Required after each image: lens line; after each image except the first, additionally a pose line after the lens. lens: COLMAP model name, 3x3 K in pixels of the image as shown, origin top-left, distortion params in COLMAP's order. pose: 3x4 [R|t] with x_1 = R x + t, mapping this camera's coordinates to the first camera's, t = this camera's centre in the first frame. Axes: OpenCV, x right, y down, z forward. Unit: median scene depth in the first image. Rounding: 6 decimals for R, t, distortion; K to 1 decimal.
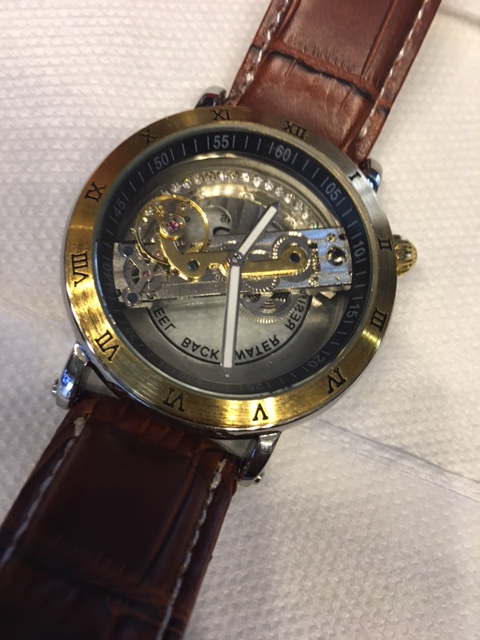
lens RADIAL K [[620.7, 0, 248.5], [0, 620.7, 307.2], [0, 0, 1]] dist [0.022740, -0.042007]
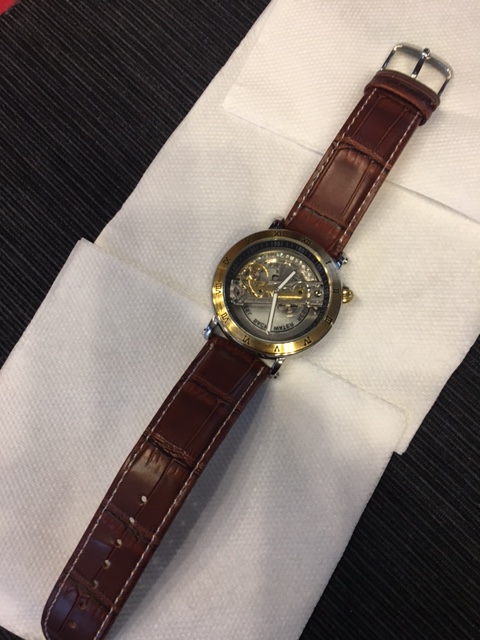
lens RADIAL K [[620.7, 0, 240.9], [0, 620.7, 319.5], [0, 0, 1]] dist [0.022740, -0.042007]
pose [[0.975277, 0.116081, -0.188041, 0.316626], [-0.109740, 0.992994, 0.043823, -0.051746], [0.191811, -0.022104, 0.981183, -1.483749]]
